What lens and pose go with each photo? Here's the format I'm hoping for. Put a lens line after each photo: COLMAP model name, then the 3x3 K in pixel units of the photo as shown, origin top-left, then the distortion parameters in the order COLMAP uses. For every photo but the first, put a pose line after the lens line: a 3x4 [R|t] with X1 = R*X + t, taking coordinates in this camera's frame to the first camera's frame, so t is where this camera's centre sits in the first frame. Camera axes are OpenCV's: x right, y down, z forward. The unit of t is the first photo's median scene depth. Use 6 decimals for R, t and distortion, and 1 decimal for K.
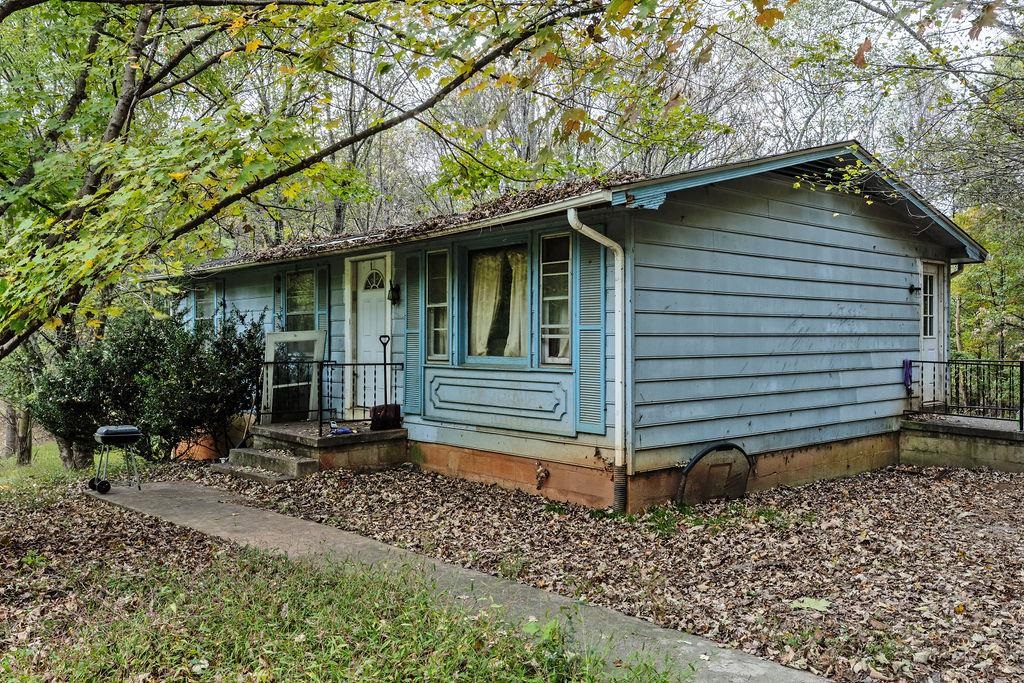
lens RADIAL K [[875.1, 0, 512.0], [0, 875.1, 341.5], [0, 0, 1]] dist [-0.000256, 0.001237]
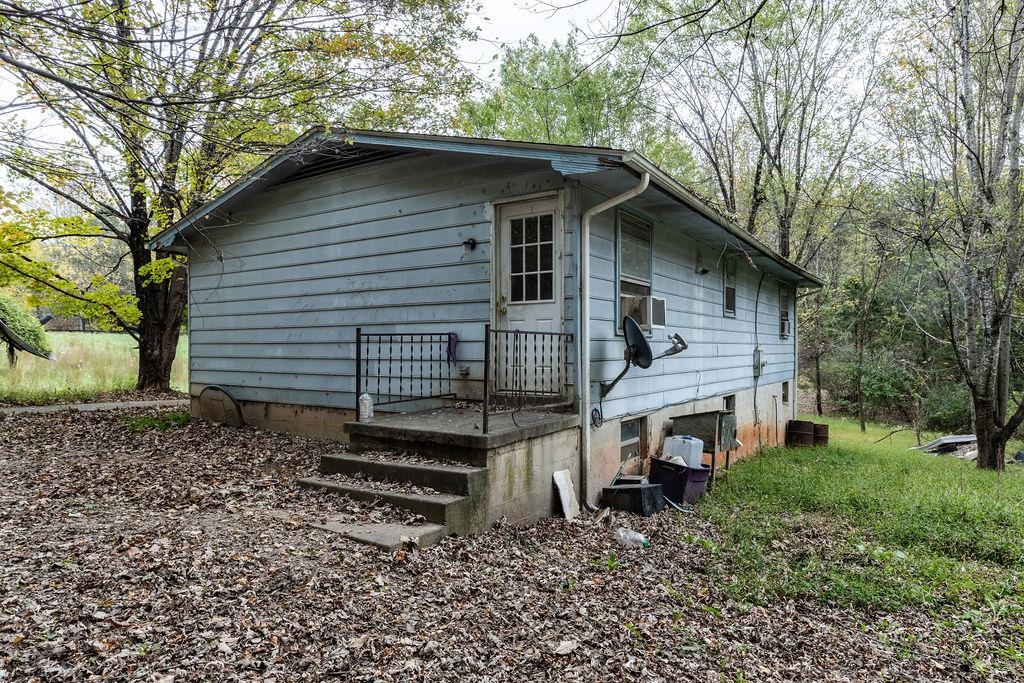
lens RADIAL K [[608.4, 0, 511.9], [0, 608.4, 356.4], [0, 0, 1]] dist [0.002779, 0.000377]
pose [[0.242289, 0.015405, -0.970082, 1.238559], [-0.005199, 0.999880, 0.014579, 0.042361], [0.970190, 0.001512, 0.242340, 1.108266]]
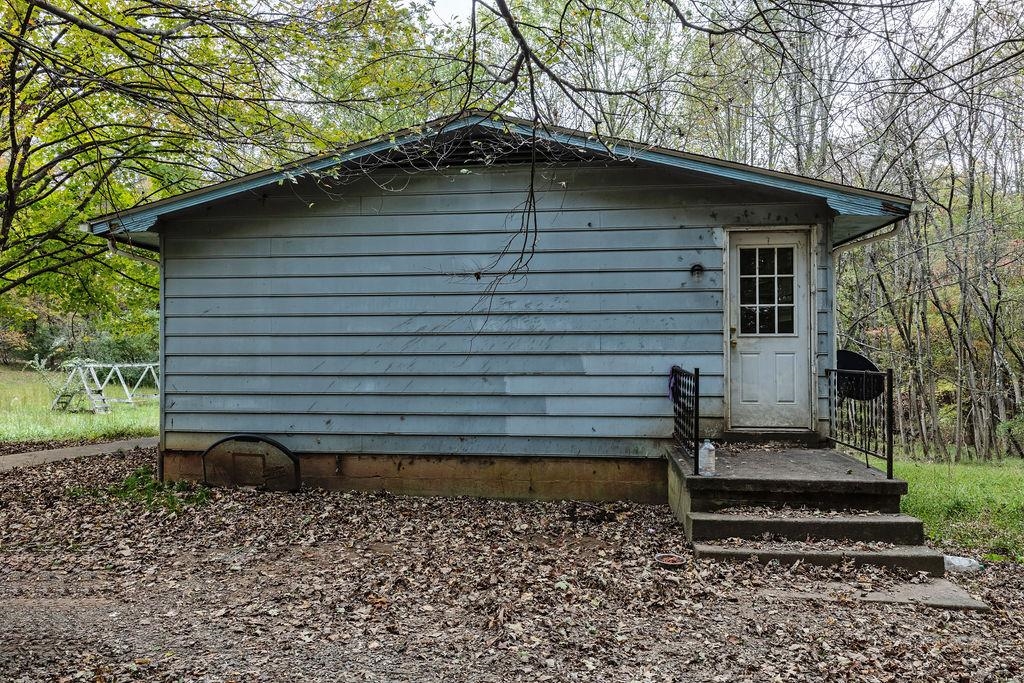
lens RADIAL K [[684.3, 0, 512.0], [0, 684.3, 341.5], [0, 0, 1]] dist [0.006375, 0.002796]
pose [[0.653649, -0.009113, -0.756743, 0.974983], [-0.002779, 0.999892, -0.014442, 0.011069], [0.756793, 0.011543, 0.653553, 0.618117]]
